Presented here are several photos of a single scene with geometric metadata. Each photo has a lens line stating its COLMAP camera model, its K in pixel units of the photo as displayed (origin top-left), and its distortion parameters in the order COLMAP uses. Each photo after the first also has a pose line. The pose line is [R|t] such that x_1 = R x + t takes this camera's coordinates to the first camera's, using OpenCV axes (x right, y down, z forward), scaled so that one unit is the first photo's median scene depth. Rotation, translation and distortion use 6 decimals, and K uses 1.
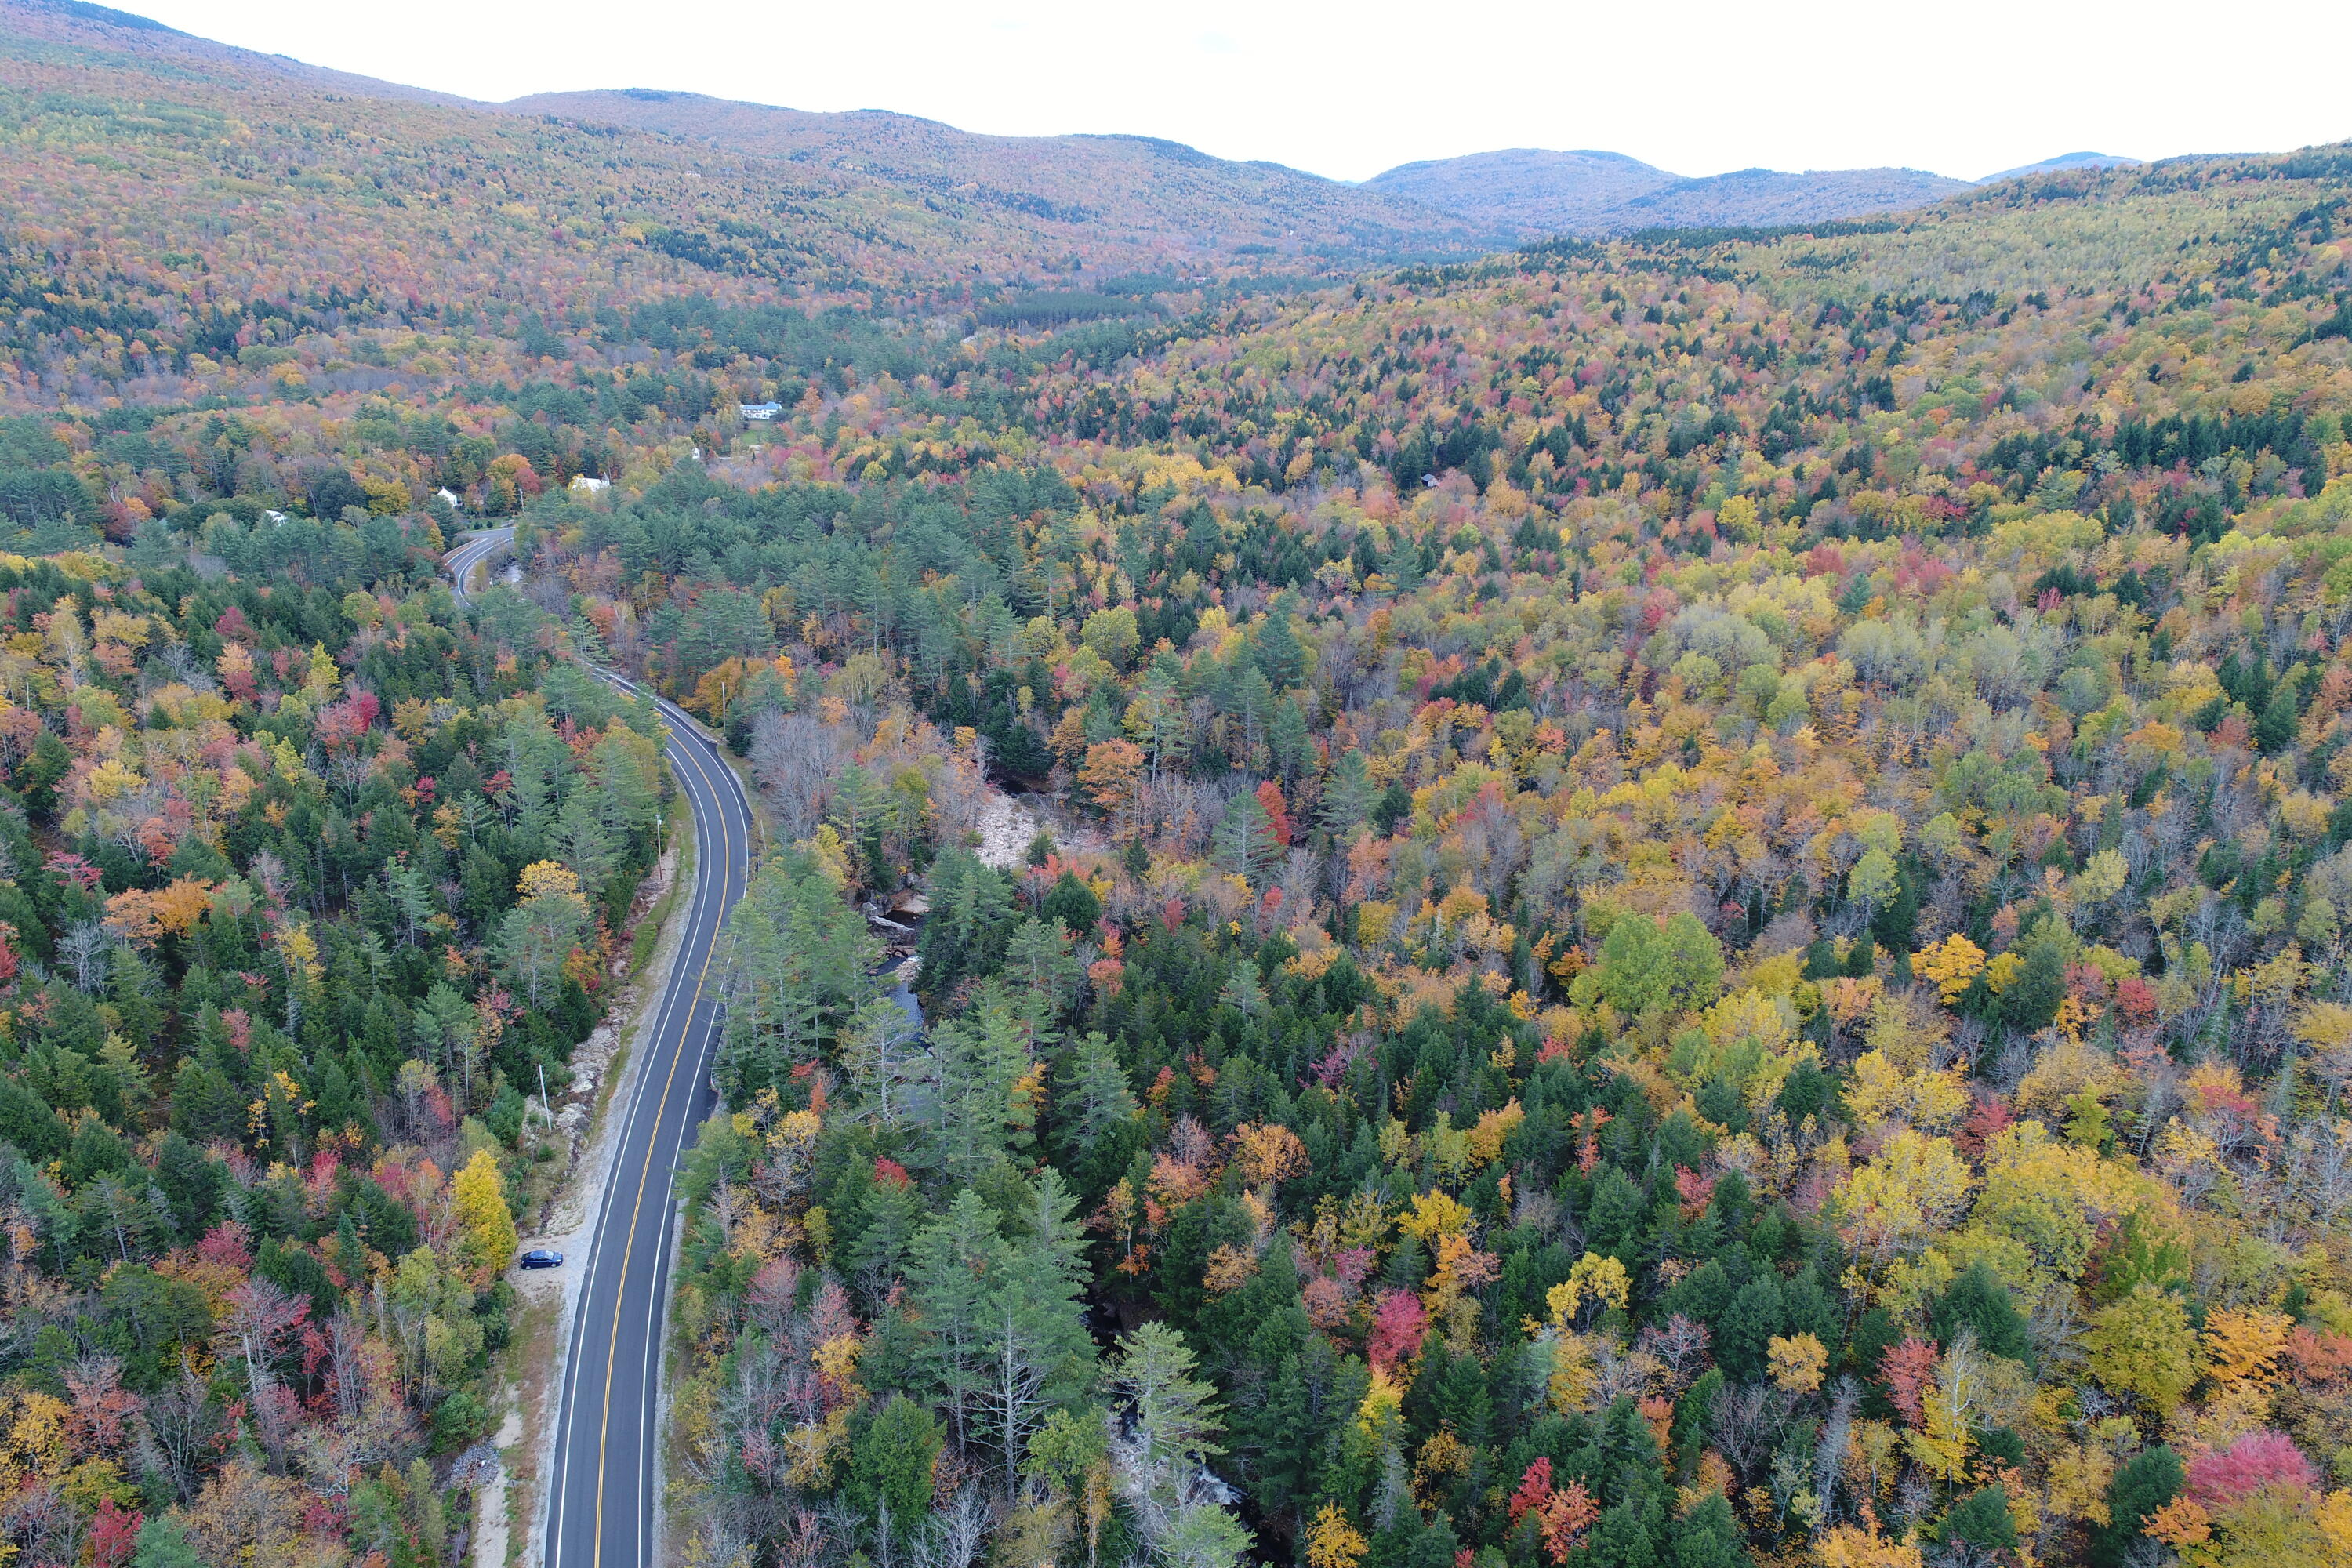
lens RADIAL K [[1564.8, 0, 1166.1], [0, 1564.8, 786.6], [0, 0, 1]] dist [-0.007556, 0.000522]
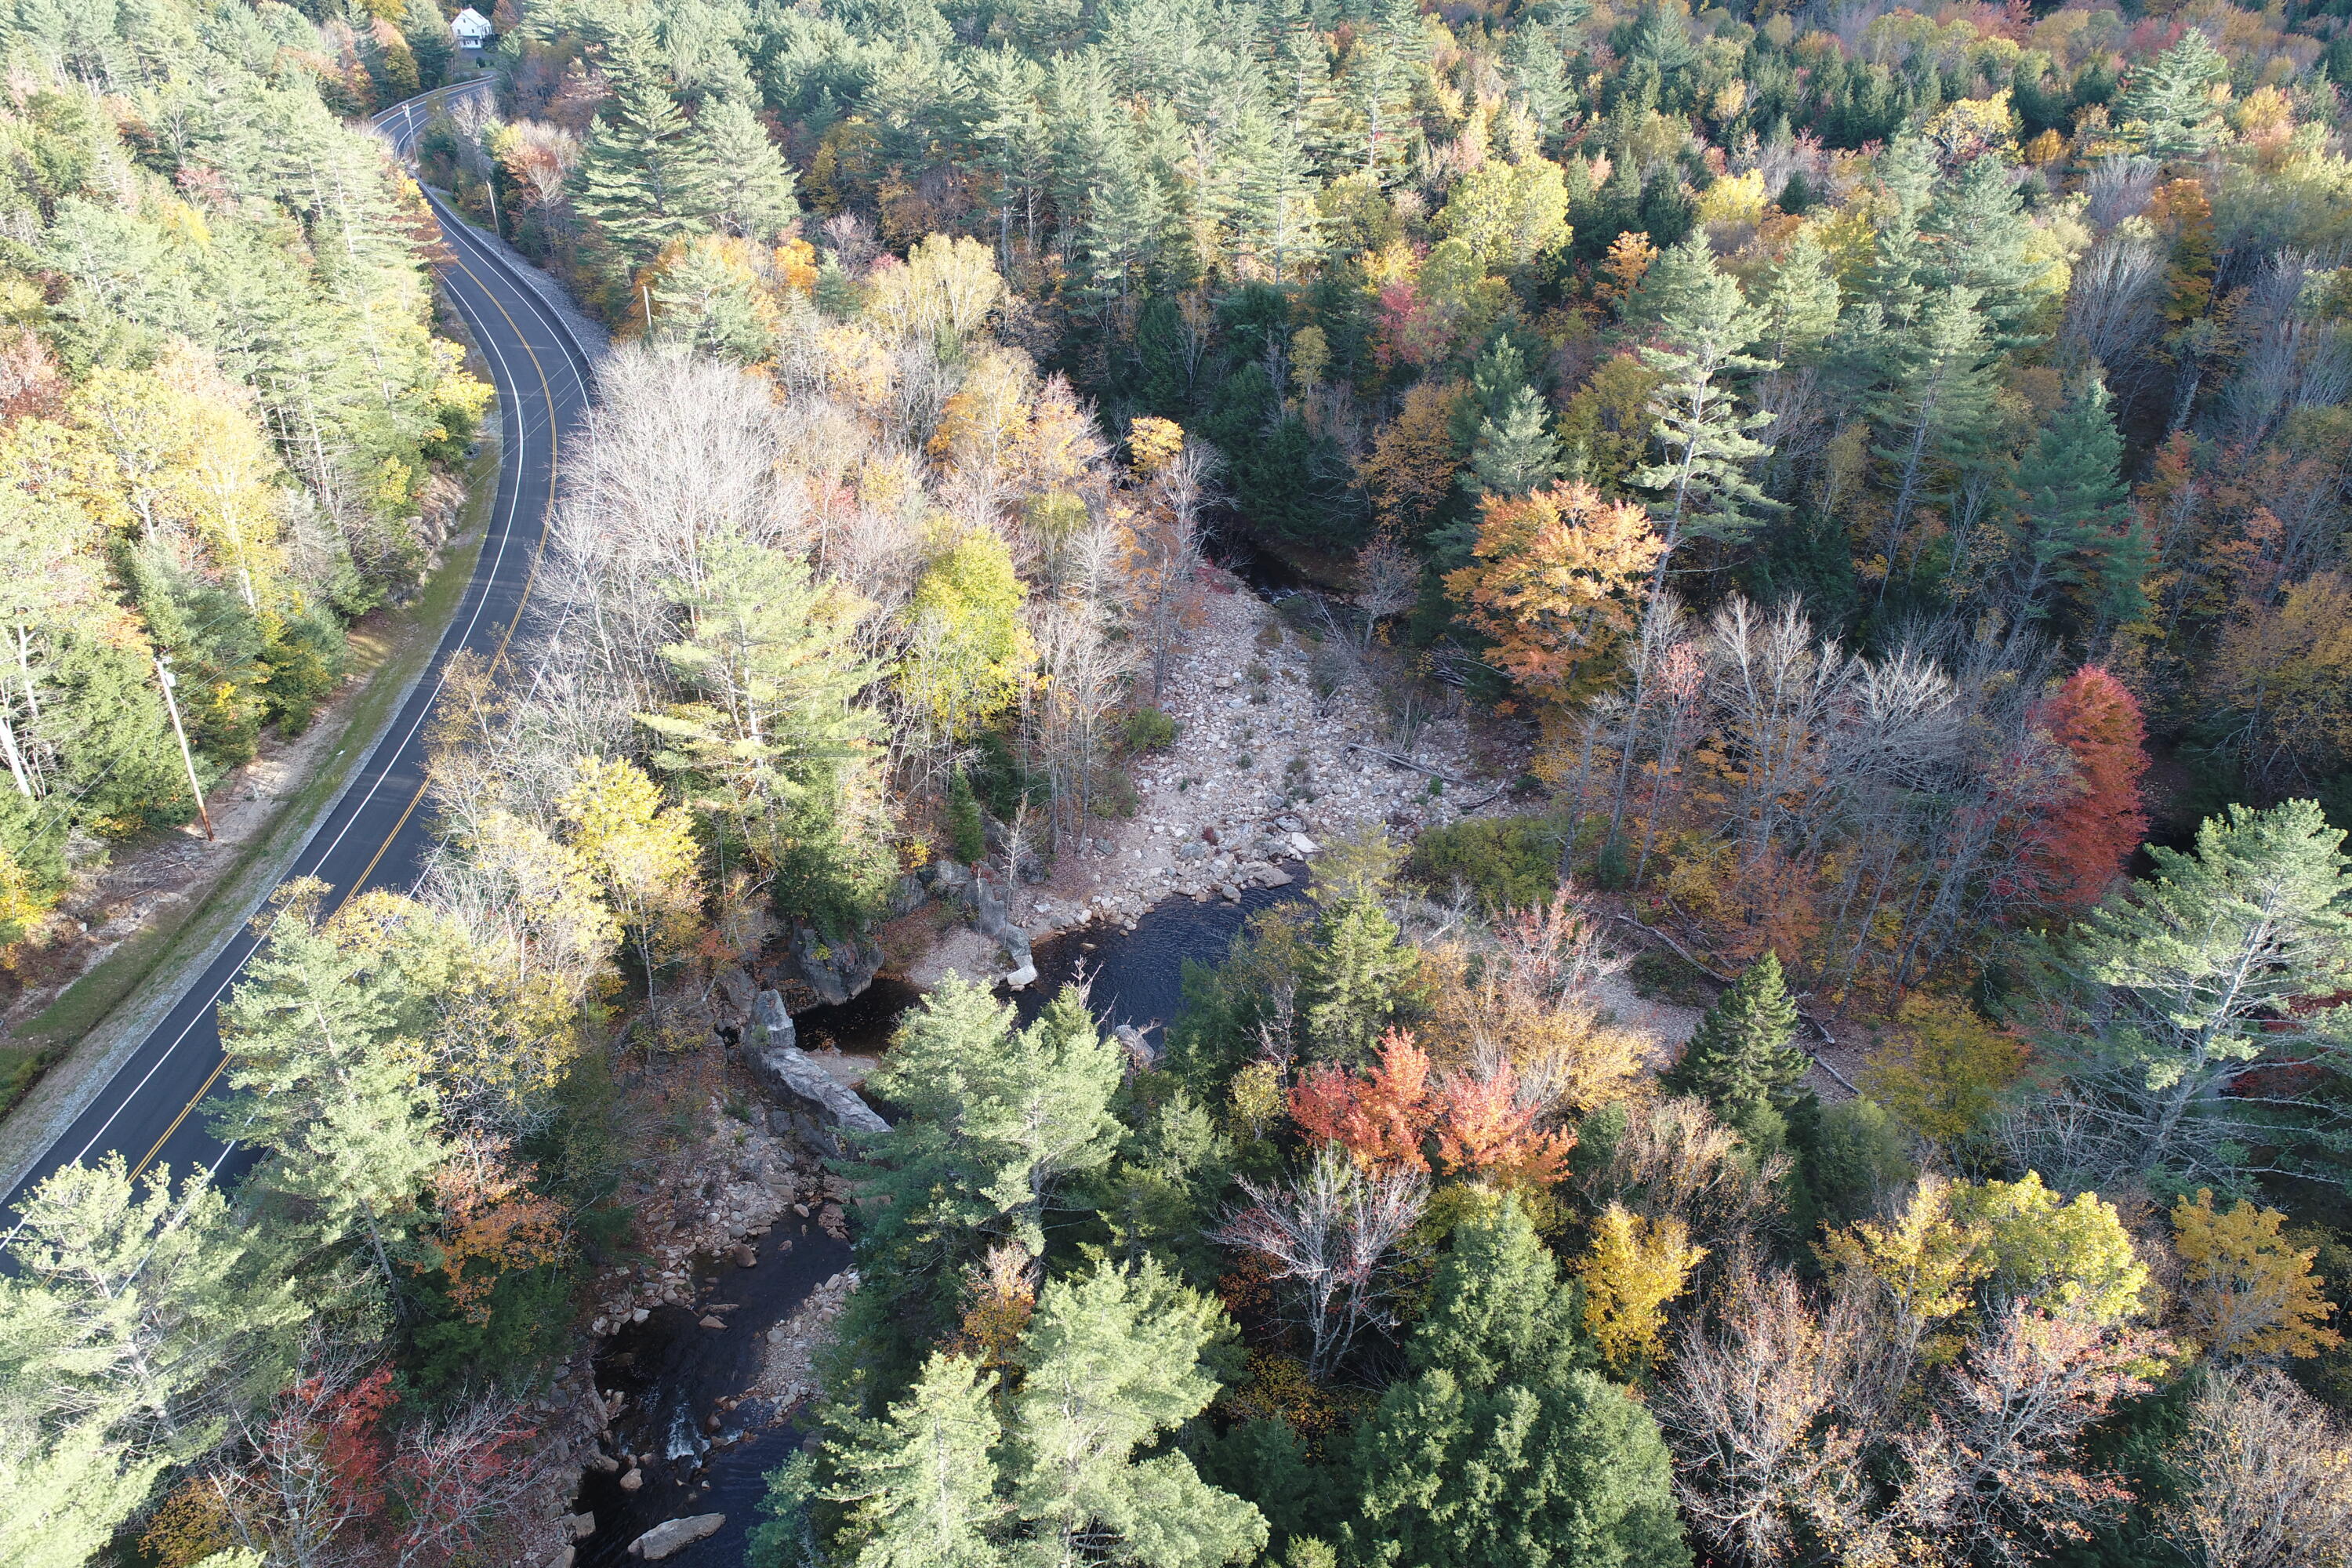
lens RADIAL K [[1564.8, 0, 1181.0], [0, 1564.8, 786.1], [0, 0, 1]] dist [-0.007556, 0.000522]
pose [[0.986205, 0.088473, -0.139898, -0.057168], [-0.059076, 0.977640, 0.201818, -0.027409], [0.154625, -0.190769, 0.969380, 0.588602]]
